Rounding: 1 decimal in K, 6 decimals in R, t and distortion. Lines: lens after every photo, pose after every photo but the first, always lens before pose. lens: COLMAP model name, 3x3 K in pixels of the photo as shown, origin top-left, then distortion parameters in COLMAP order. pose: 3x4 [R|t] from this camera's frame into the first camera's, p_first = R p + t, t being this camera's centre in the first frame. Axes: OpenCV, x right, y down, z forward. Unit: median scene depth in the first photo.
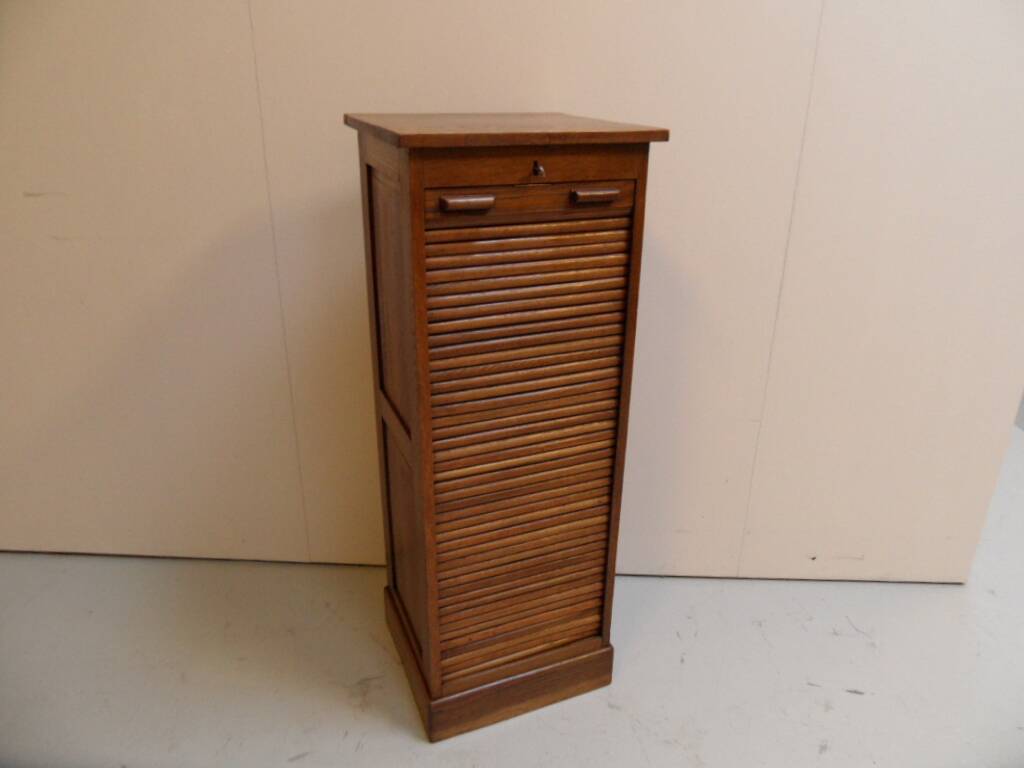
lens RADIAL K [[757.2, 0, 512.4], [0, 757.2, 388.0], [0, 0, 1]] dist [-0.030037, 0.020512]
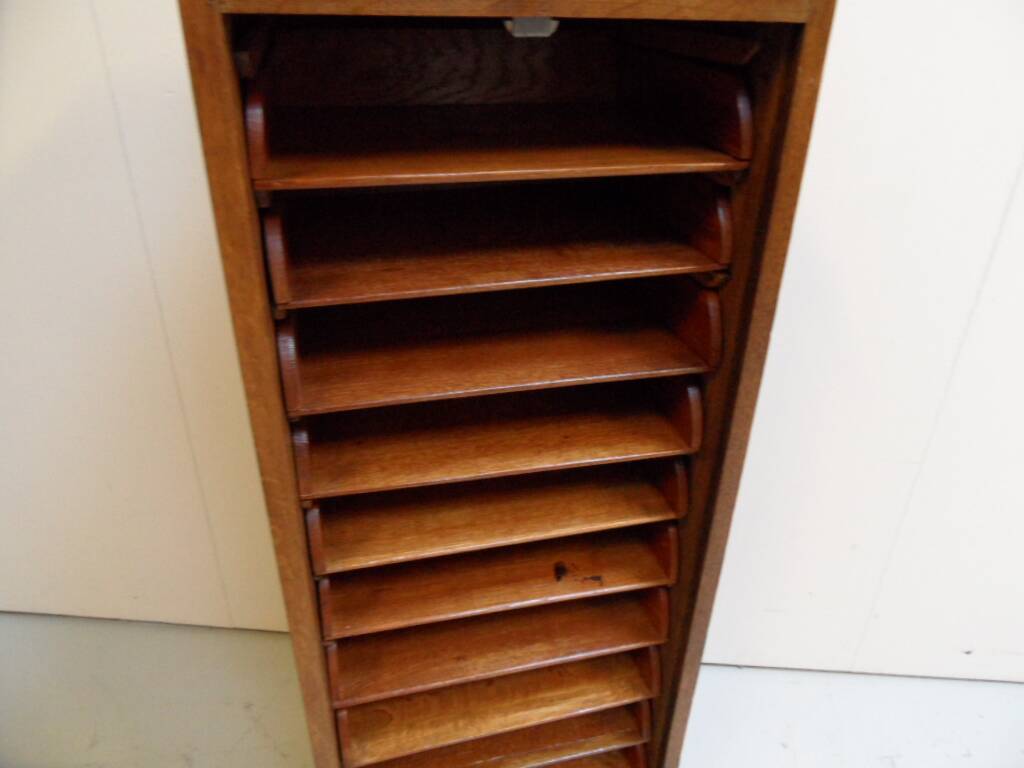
lens RADIAL K [[757.2, 0, 519.1], [0, 757.2, 383.5], [0, 0, 1]] dist [-0.030037, 0.020512]
pose [[0.990383, 0.077210, -0.114803, 0.066971], [-0.065451, 0.992537, 0.102886, -0.105586], [0.121890, -0.094382, 0.988046, 0.510819]]
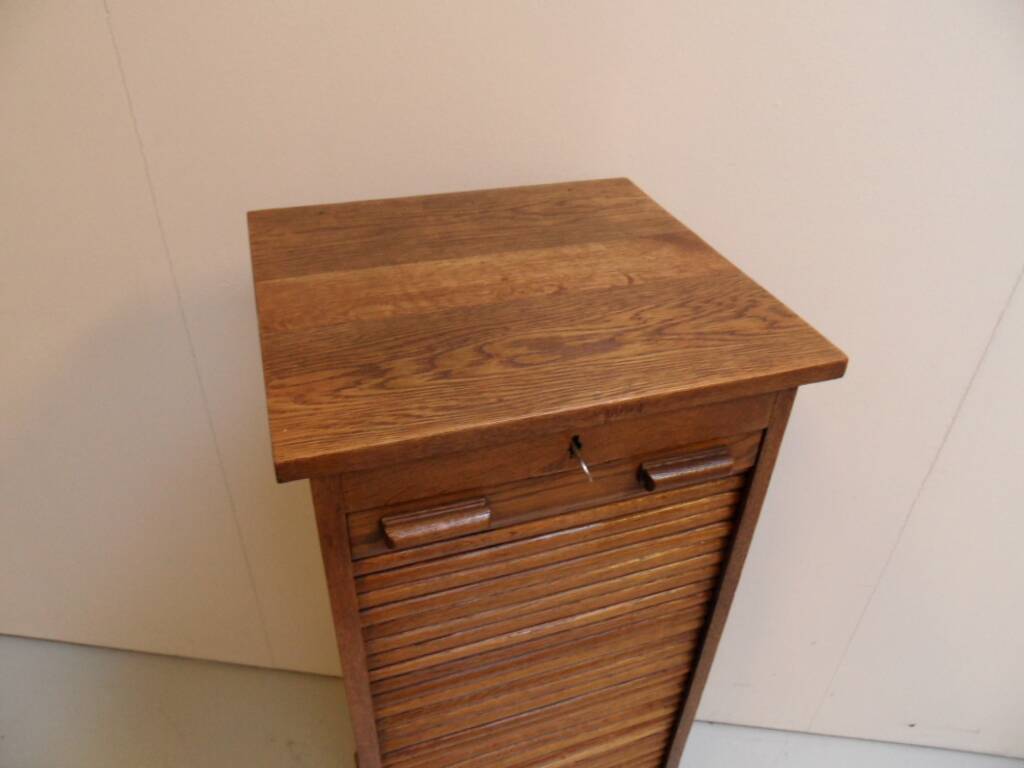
lens RADIAL K [[757.2, 0, 508.7], [0, 757.2, 394.9], [0, 0, 1]] dist [-0.030037, 0.020512]
pose [[0.997301, 0.056291, -0.047138, 0.007149], [-0.044629, 0.974574, 0.219578, -0.364026], [0.058300, -0.216881, 0.974456, 0.431114]]
